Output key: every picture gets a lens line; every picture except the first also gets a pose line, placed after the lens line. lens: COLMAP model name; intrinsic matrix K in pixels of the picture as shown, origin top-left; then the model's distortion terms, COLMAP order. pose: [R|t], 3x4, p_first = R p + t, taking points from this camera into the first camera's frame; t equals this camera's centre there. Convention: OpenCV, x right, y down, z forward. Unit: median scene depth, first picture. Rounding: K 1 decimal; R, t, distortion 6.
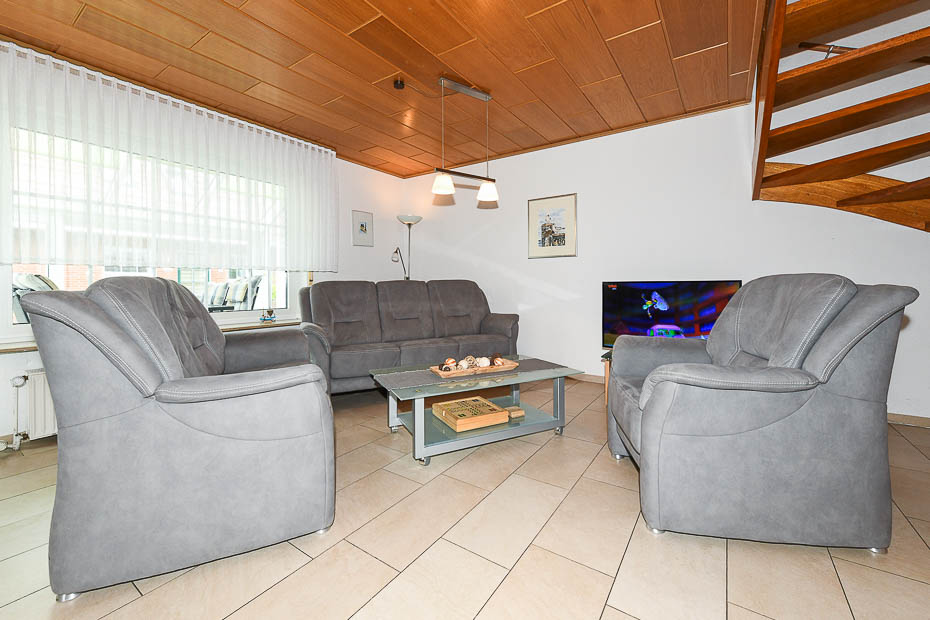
lens RADIAL K [[379.7, 0, 441.1], [0, 379.7, 287.3], [0, 0, 1]] dist [0.000896, -0.001523]
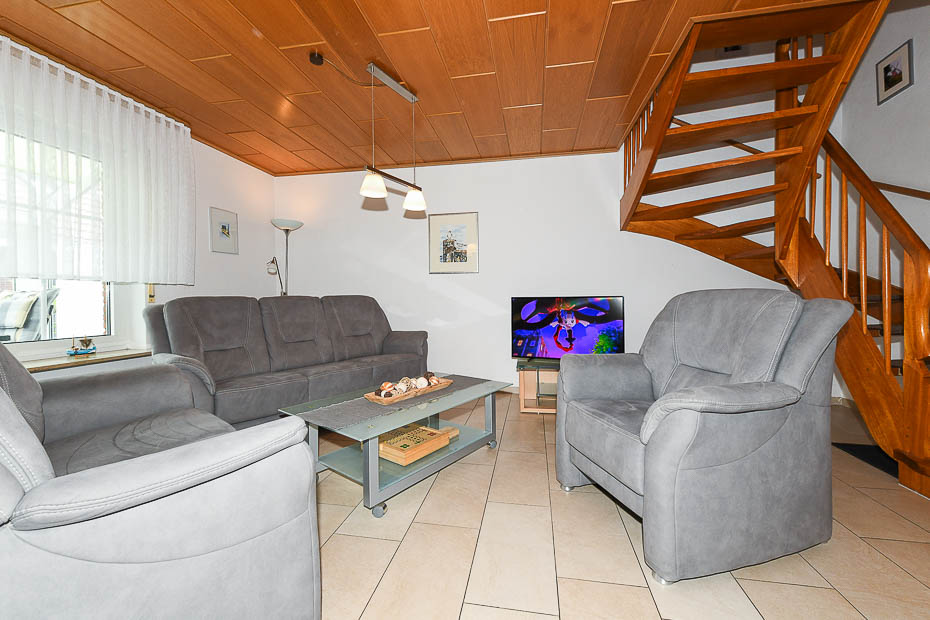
lens RADIAL K [[379.7, 0, 462.3], [0, 379.7, 301.2], [0, 0, 1]] dist [0.000896, -0.001523]
pose [[0.906046, -0.004974, 0.423149, -0.140474], [0.007900, 0.999955, -0.005162, 0.000352], [-0.423105, 0.008020, 0.906045, 0.097550]]
